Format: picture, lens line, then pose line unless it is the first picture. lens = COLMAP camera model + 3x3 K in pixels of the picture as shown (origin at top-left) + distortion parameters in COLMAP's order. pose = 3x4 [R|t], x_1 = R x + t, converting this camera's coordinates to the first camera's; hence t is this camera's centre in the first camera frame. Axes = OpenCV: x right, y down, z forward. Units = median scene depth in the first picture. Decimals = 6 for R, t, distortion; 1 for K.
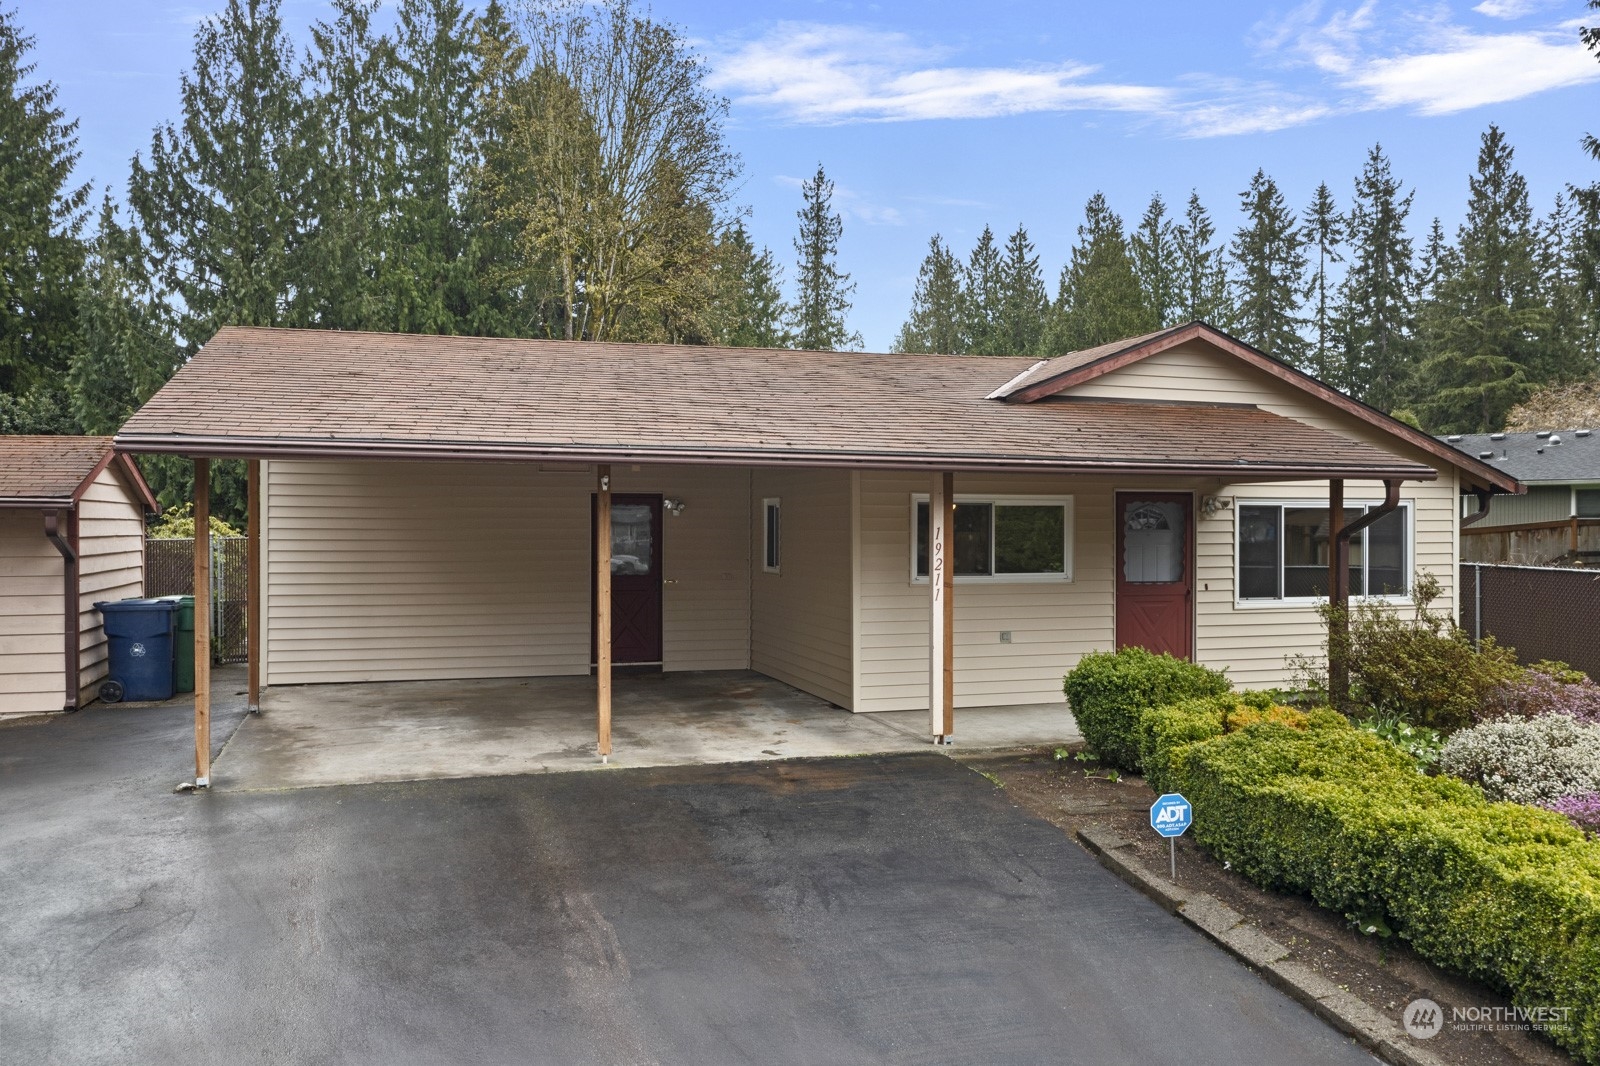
lens RADIAL K [[1271.5, 0, 801.2], [0, 1271.5, 532.2], [0, 0, 1]] dist [-0.007991, -0.008827]
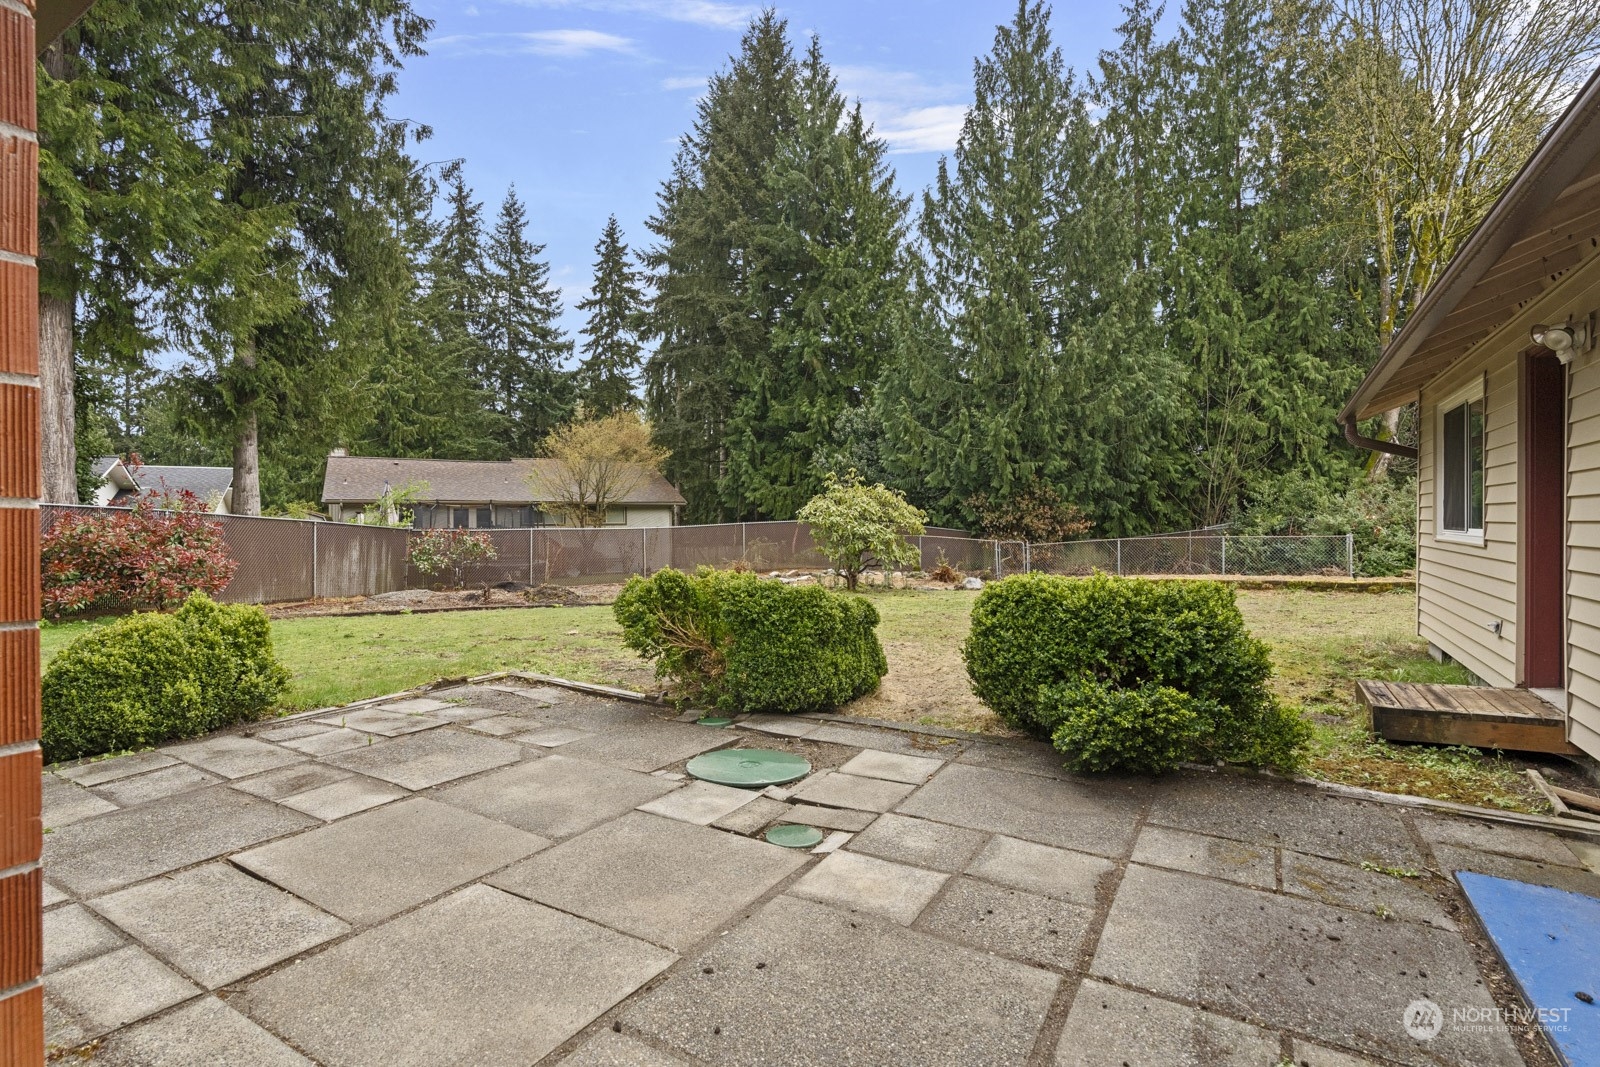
lens RADIAL K [[766.1, 0, 795.3], [0, 766.1, 527.4], [0, 0, 1]] dist [-0.007176, 0.001937]
pose [[0.661289, 0.002957, -0.750125, -0.066629], [-0.000965, 0.999995, 0.003092, 0.012451], [0.750131, -0.001321, 0.661288, 0.410778]]
